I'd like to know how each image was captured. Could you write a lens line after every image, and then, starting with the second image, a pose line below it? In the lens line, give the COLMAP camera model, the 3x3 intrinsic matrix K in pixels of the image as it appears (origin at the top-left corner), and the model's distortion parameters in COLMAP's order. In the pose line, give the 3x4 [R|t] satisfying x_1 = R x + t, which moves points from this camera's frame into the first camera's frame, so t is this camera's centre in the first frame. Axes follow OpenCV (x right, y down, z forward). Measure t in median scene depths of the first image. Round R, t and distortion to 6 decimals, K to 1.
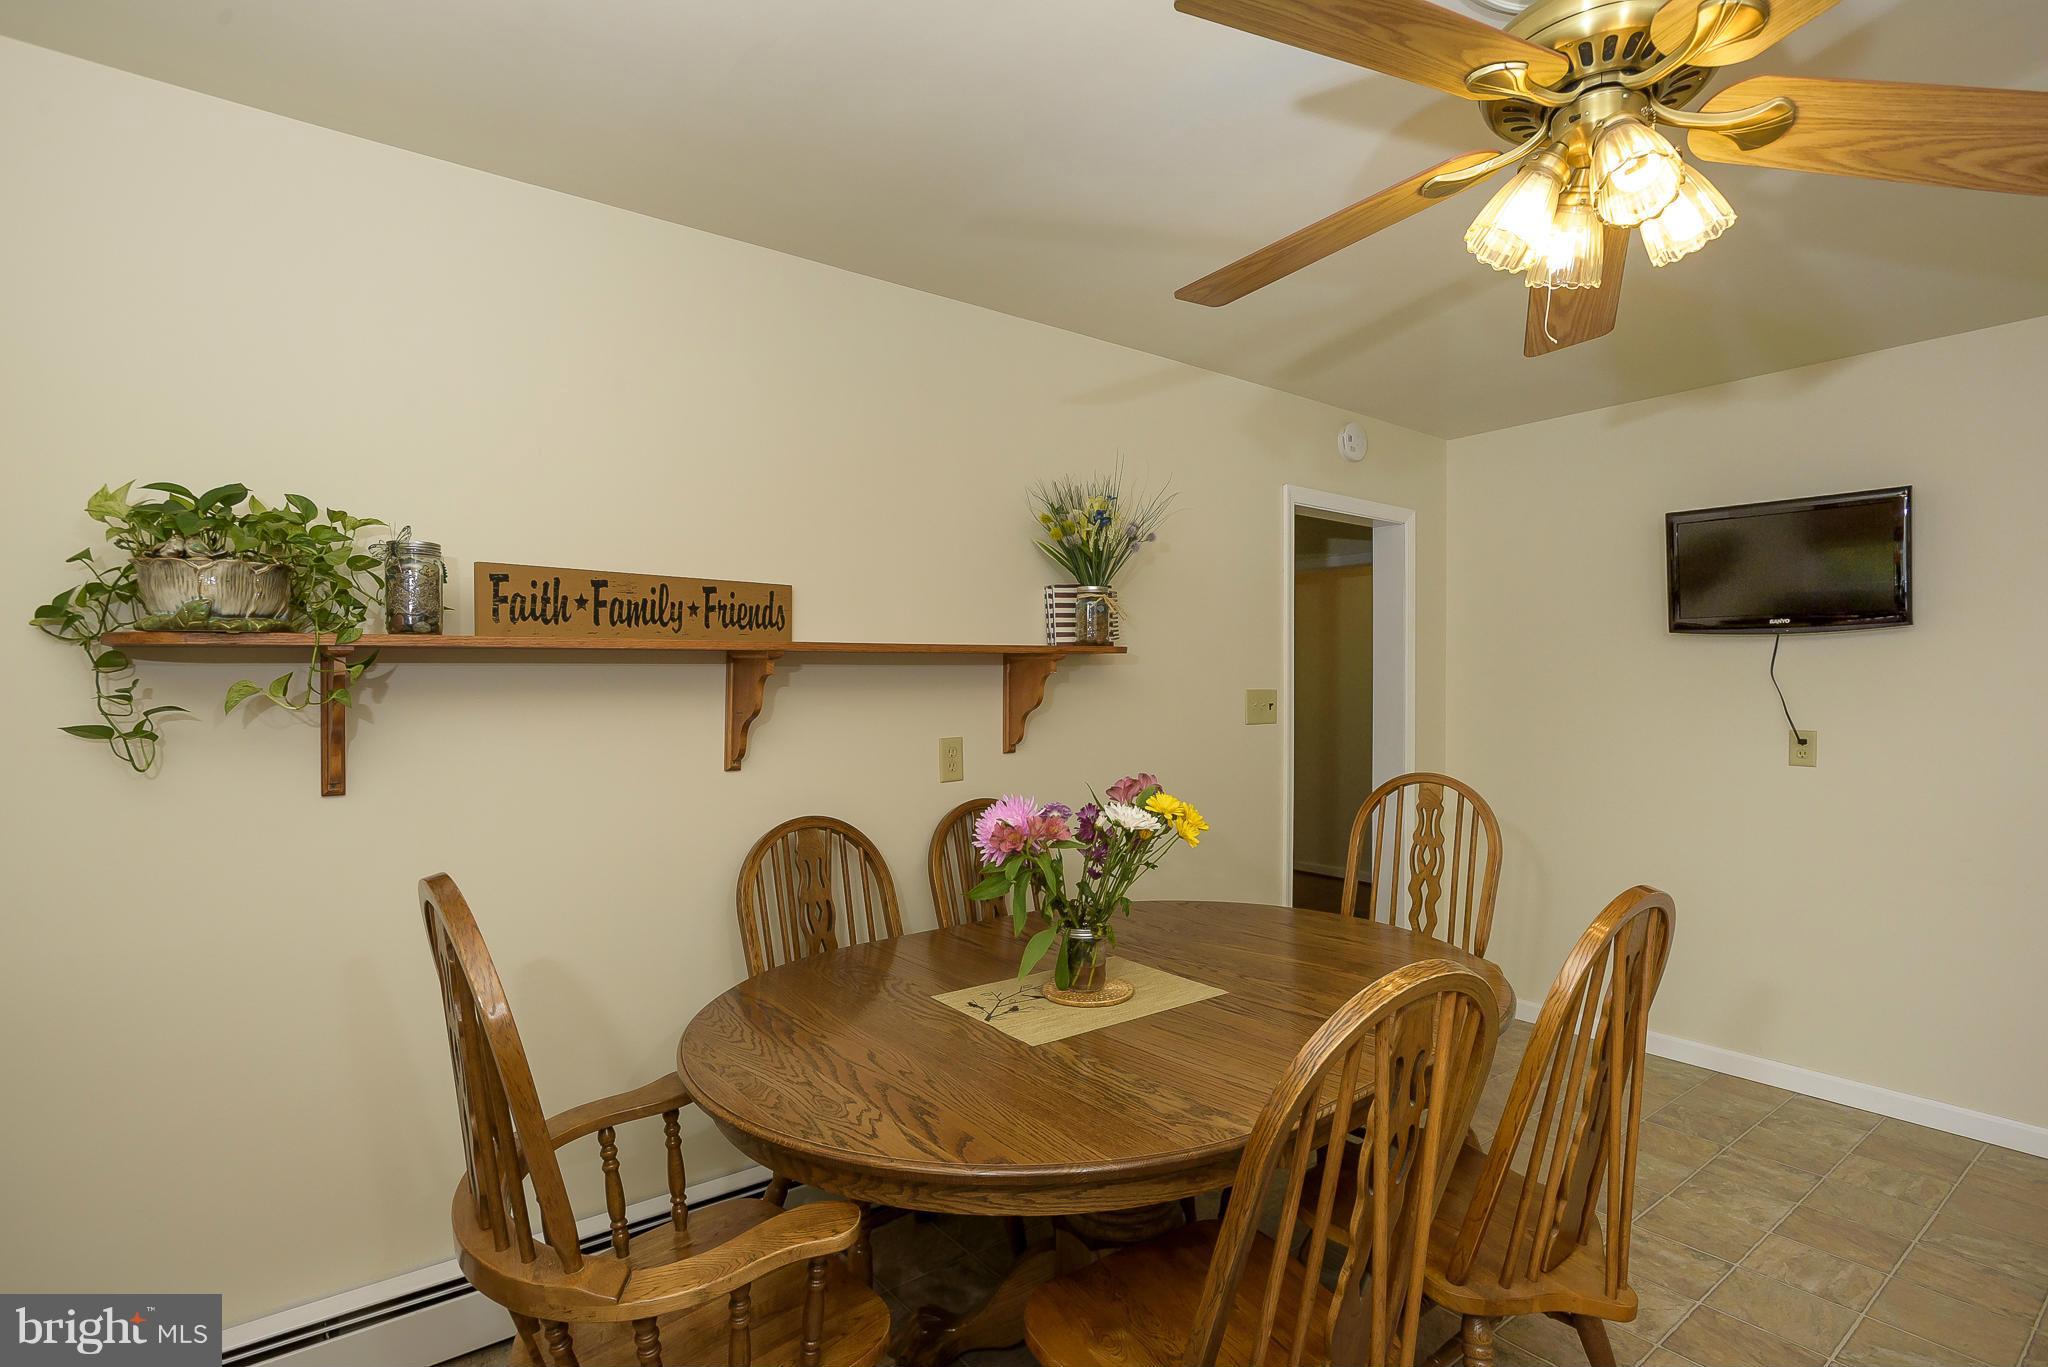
lens RADIAL K [[984.5, 0, 1032.2], [0, 984.5, 689.7], [0, 0, 1]] dist [-0.028726, 0.001101]
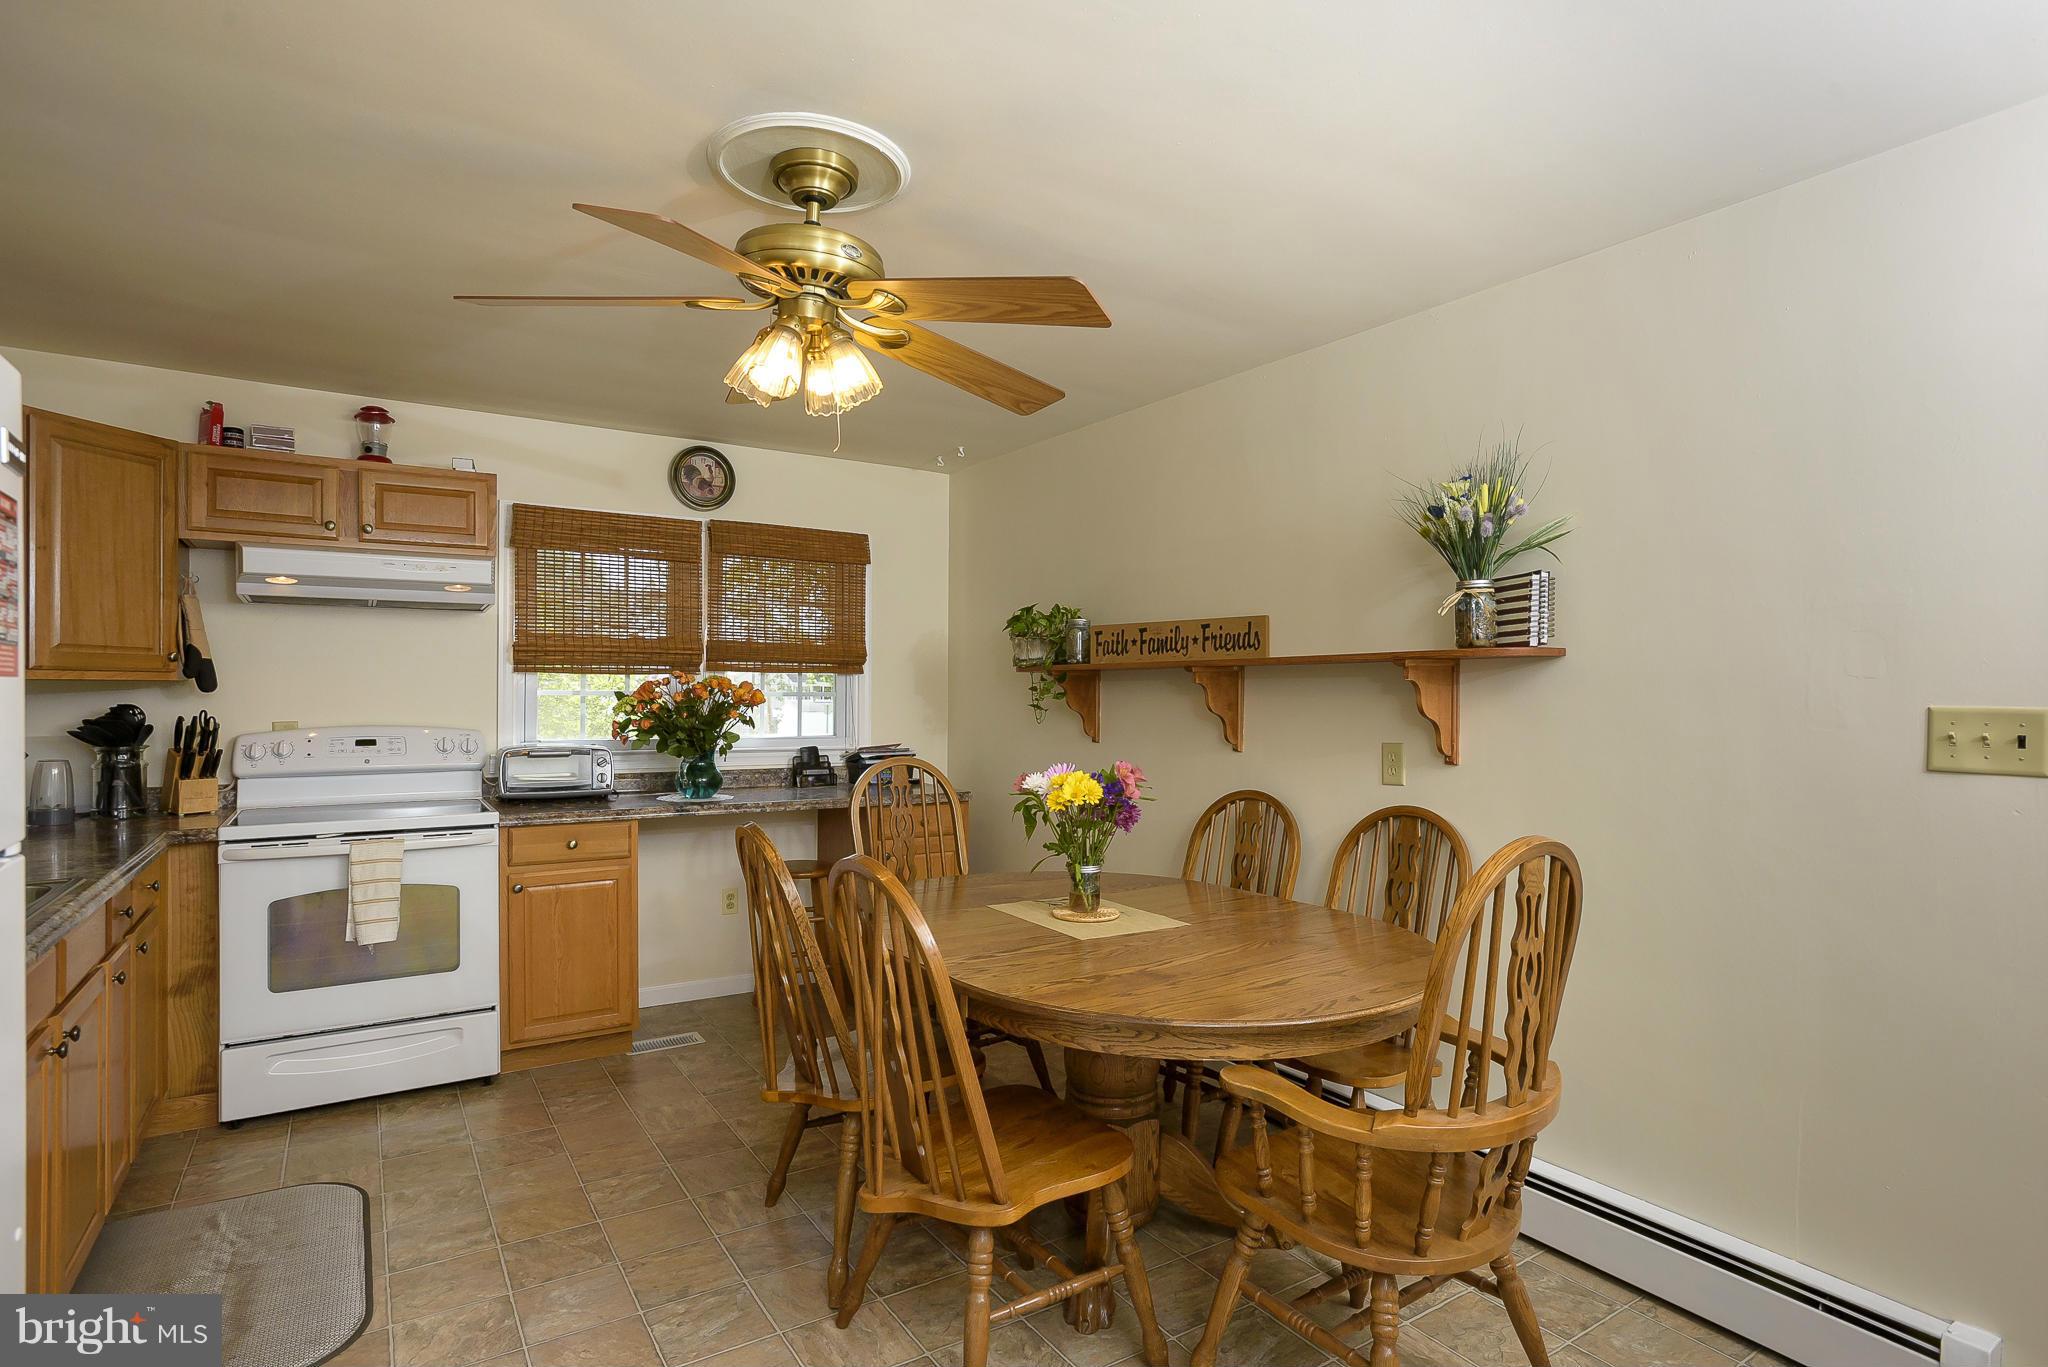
lens RADIAL K [[1047.9, 0, 1025.2], [0, 1047.9, 681.5], [0, 0, 1]] dist [-0.003300, 0.000329]
pose [[-0.078016, -0.005508, -0.996937, 1.278990], [-0.014605, 0.999884, -0.004381, -0.007398], [0.996845, 0.014219, -0.078087, 0.863265]]
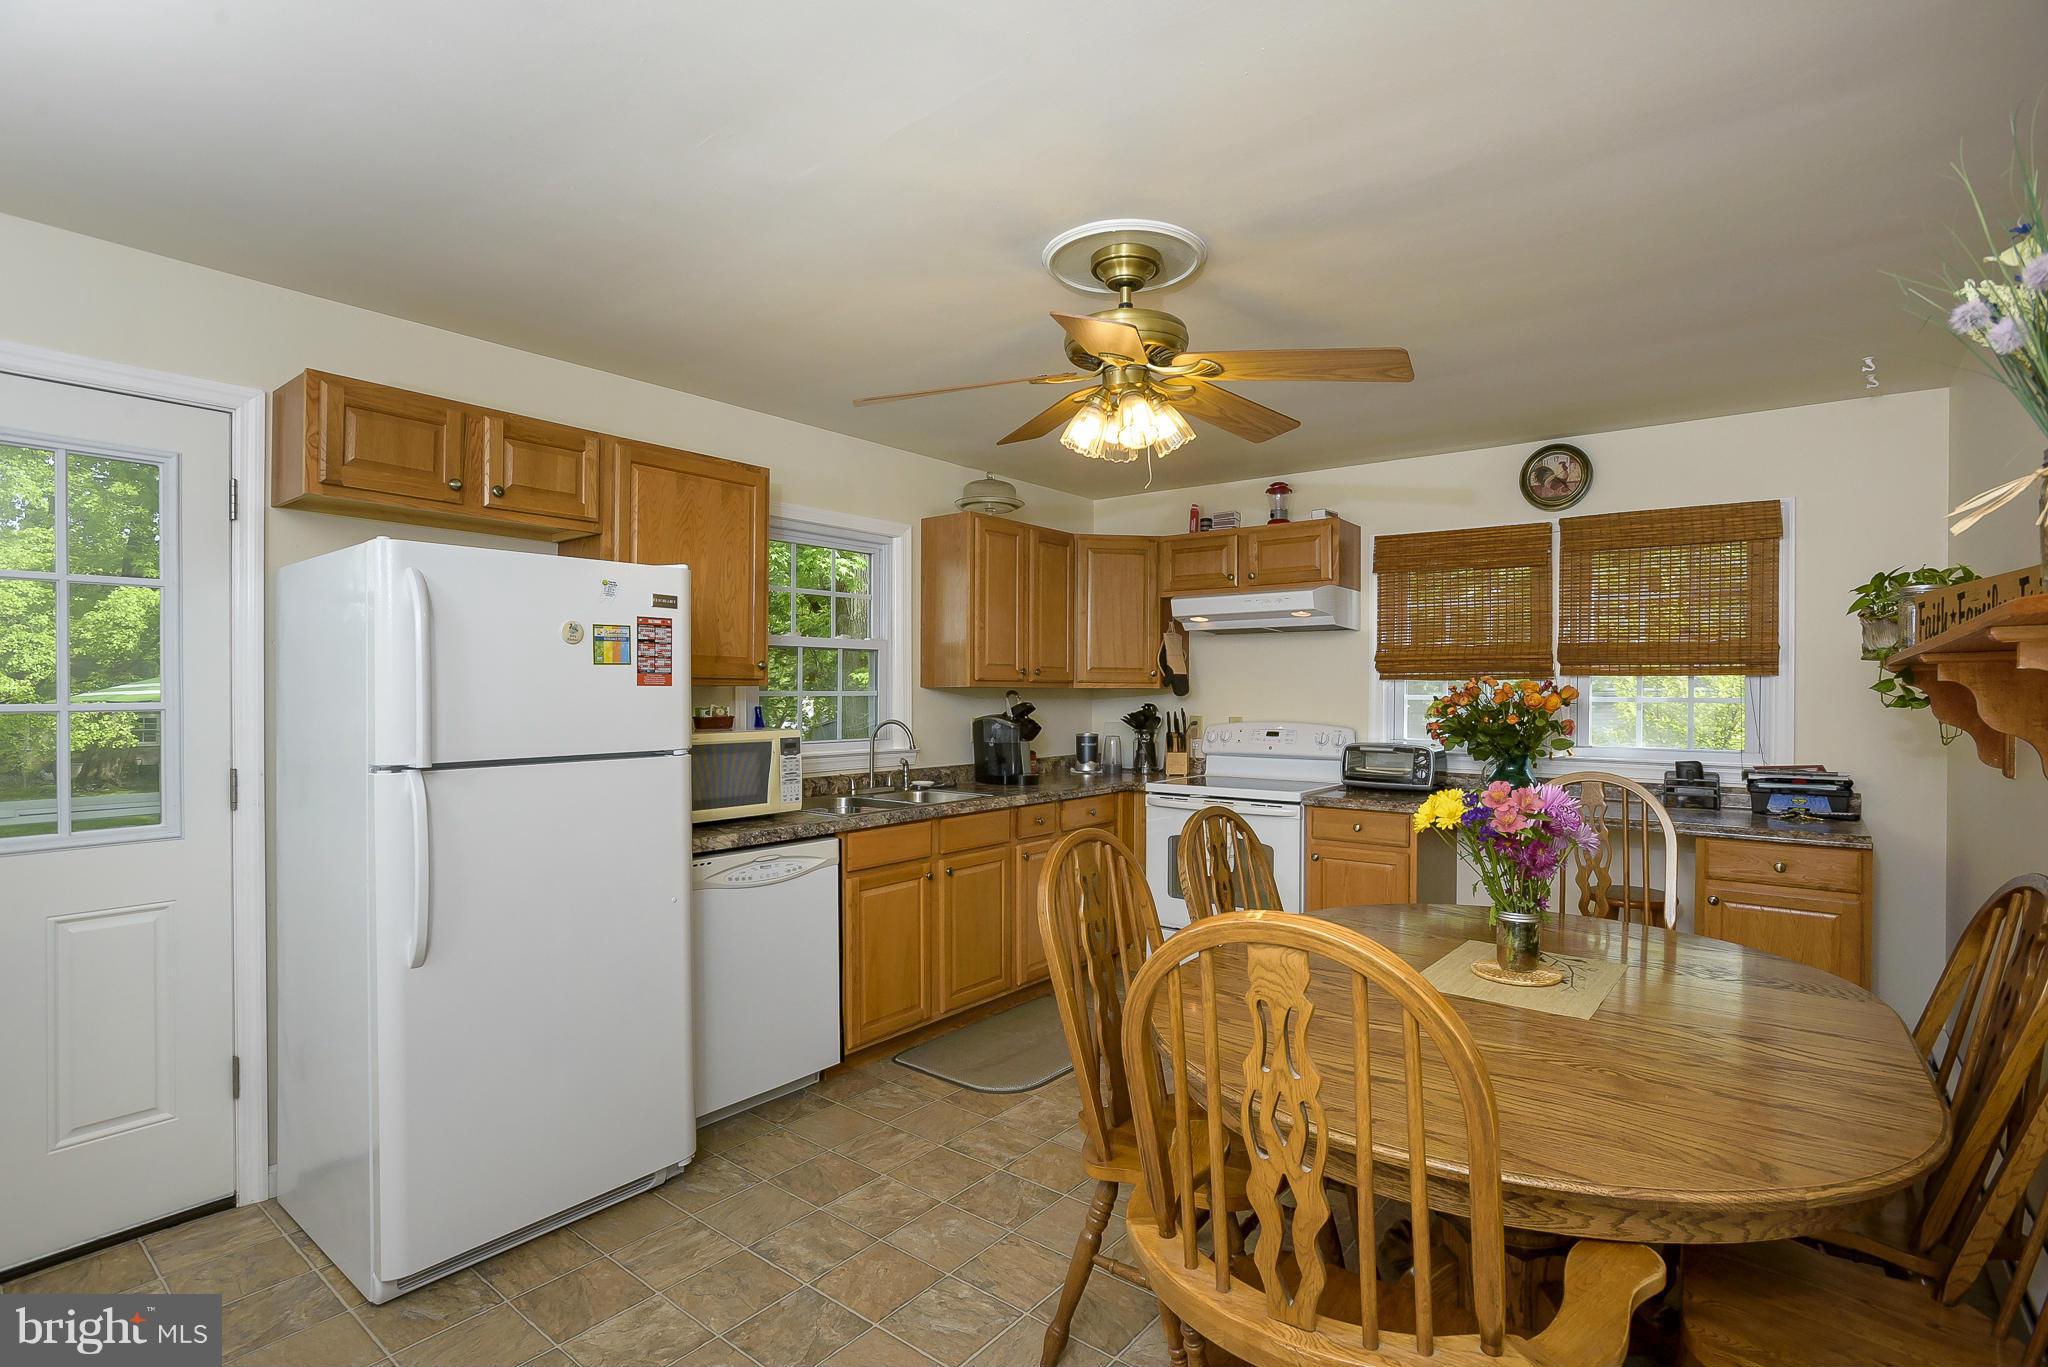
lens RADIAL K [[984.5, 0, 1021.7], [0, 984.5, 692.2], [0, 0, 1]] dist [-0.028726, 0.001101]
pose [[-0.964564, -0.002919, -0.263832, 0.752051], [-0.005230, 0.999954, 0.008059, -0.005860], [0.263796, 0.009154, -0.964535, 1.595774]]
